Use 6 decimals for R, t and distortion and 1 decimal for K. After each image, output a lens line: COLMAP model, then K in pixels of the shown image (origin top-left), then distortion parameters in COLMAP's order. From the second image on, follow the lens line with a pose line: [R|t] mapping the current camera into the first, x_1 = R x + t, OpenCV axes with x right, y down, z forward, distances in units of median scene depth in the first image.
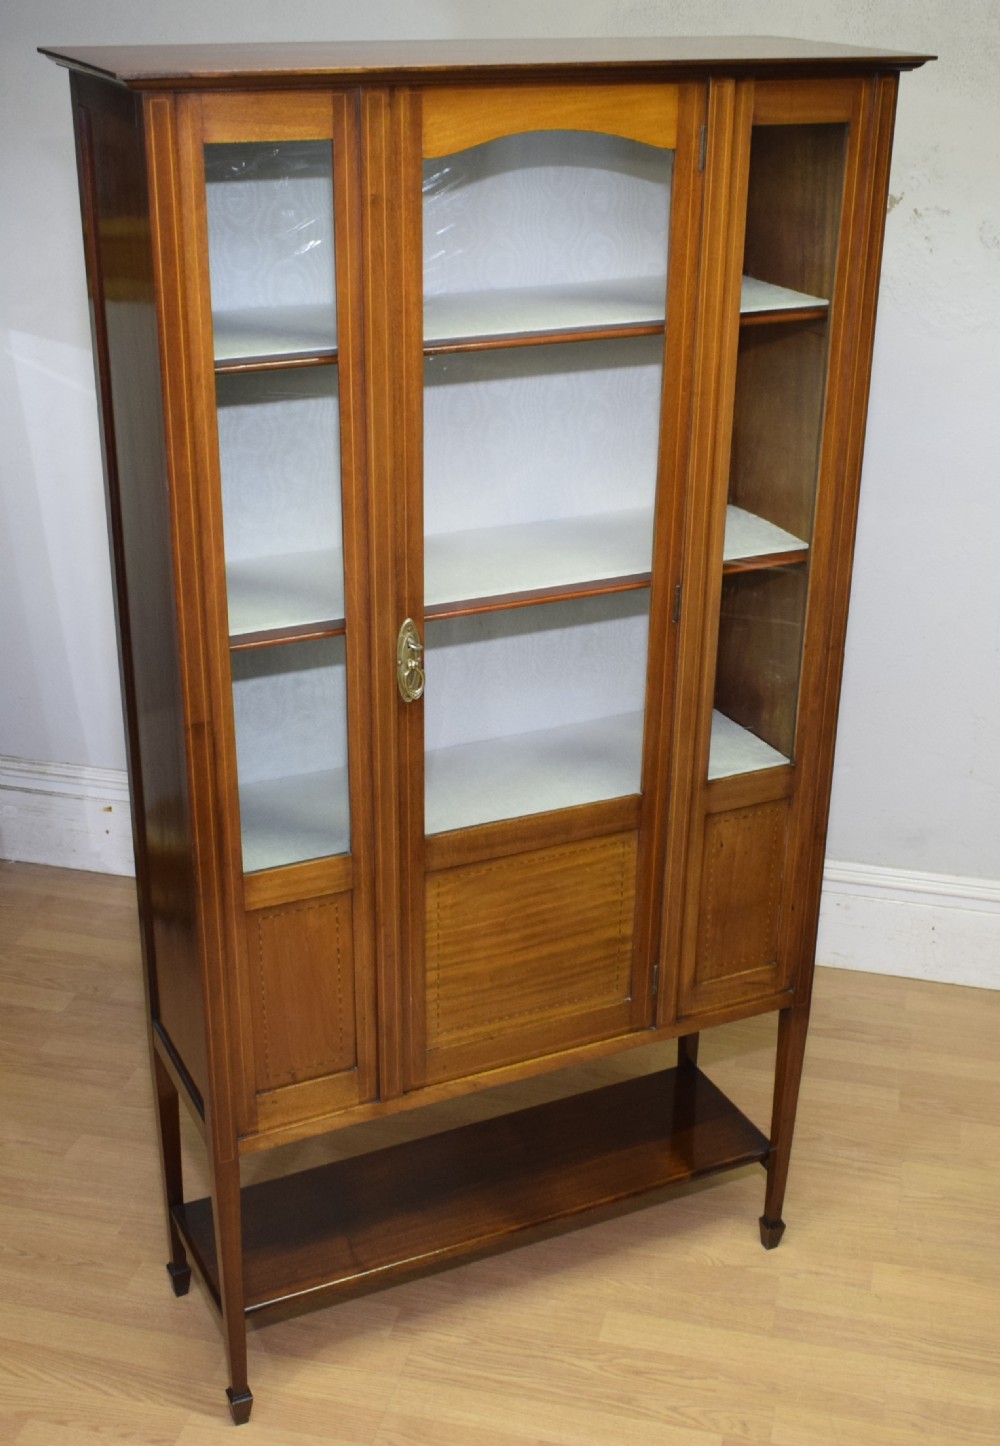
lens RADIAL K [[1791.2, 0, 504.5], [0, 1791.2, 727.5], [0, 0, 1]] dist [-0.024152, -0.016620]
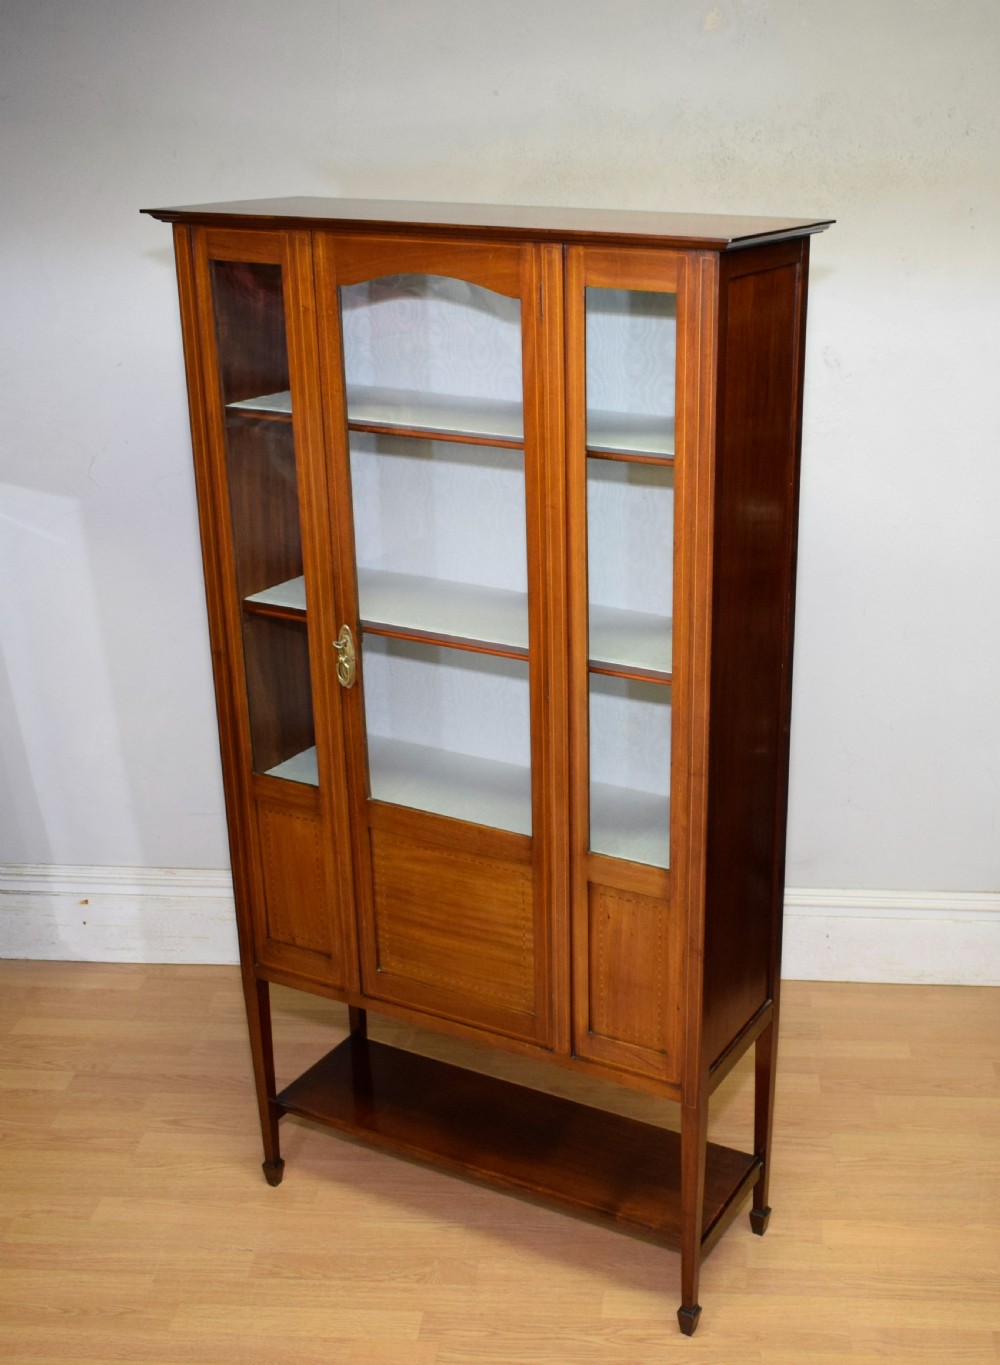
lens RADIAL K [[1603.2, 0, 673.5], [0, 1603.2, 682.1], [0, 0, 1]] dist [-0.025910, -0.011952]
pose [[0.627604, 0.264478, -0.732232, 0.896939], [-0.321669, 0.944586, 0.065473, -0.161339], [0.708972, 0.194445, 0.677901, 0.343874]]
